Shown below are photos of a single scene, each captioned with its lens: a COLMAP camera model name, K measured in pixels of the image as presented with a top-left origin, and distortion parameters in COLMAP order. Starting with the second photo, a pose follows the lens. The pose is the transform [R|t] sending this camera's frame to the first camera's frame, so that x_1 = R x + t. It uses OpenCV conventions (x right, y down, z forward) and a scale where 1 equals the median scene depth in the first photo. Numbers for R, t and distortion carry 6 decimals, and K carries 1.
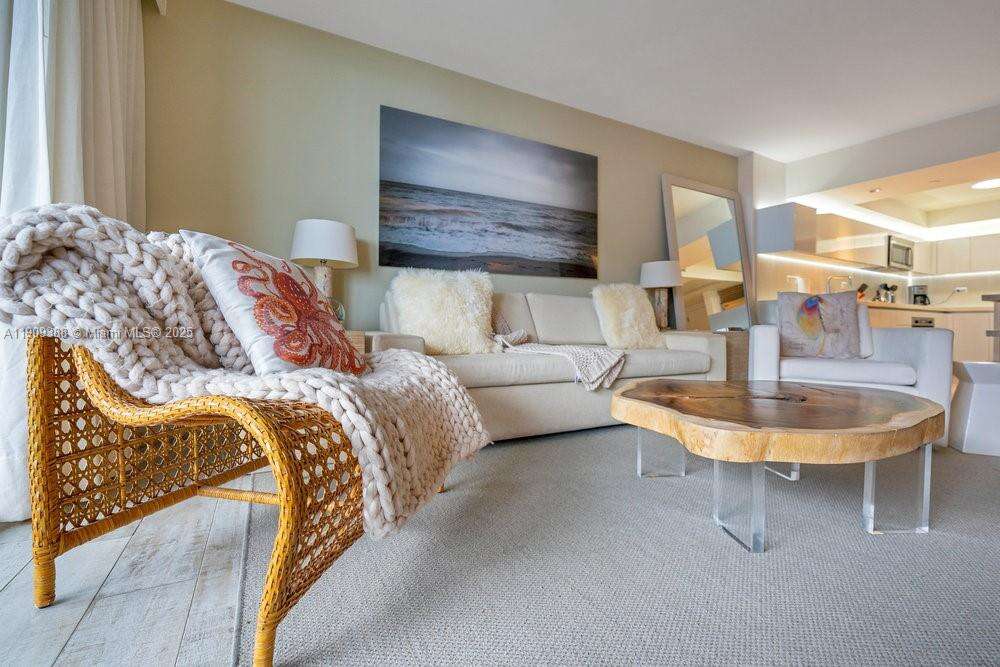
lens RADIAL K [[431.2, 0, 515.3], [0, 431.2, 329.7], [0, 0, 1]] dist [-0.001850, -0.000289]
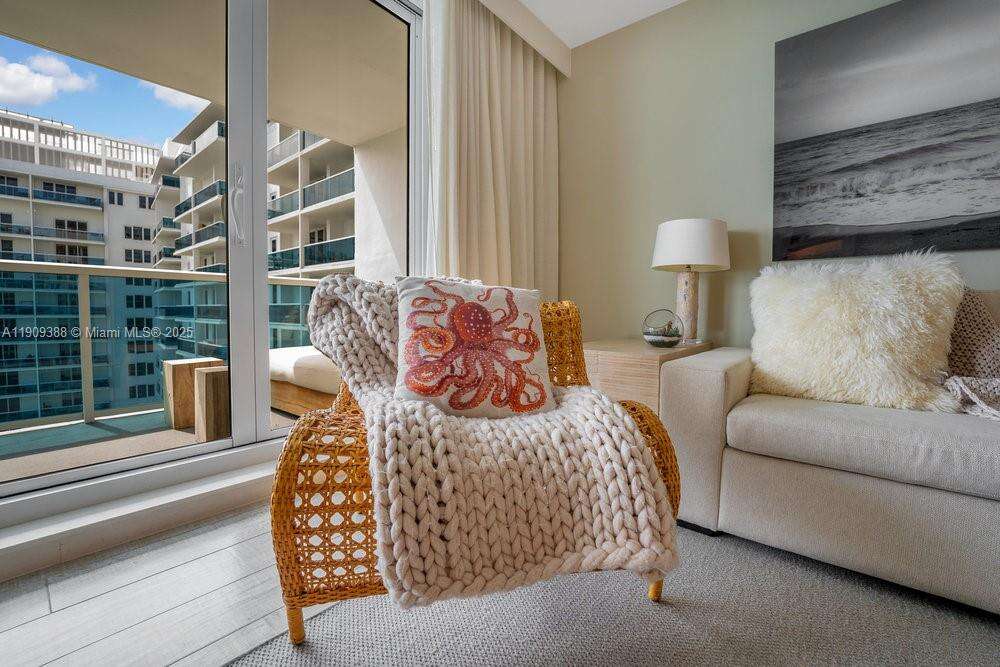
lens RADIAL K [[431.2, 0, 515.3], [0, 431.2, 329.7], [0, 0, 1]] dist [-0.001850, -0.000289]
pose [[0.381775, 0.041638, -0.923317, 0.214545], [-0.023174, 0.999102, 0.035474, -0.046728], [0.923965, 0.007854, 0.382397, 0.308627]]
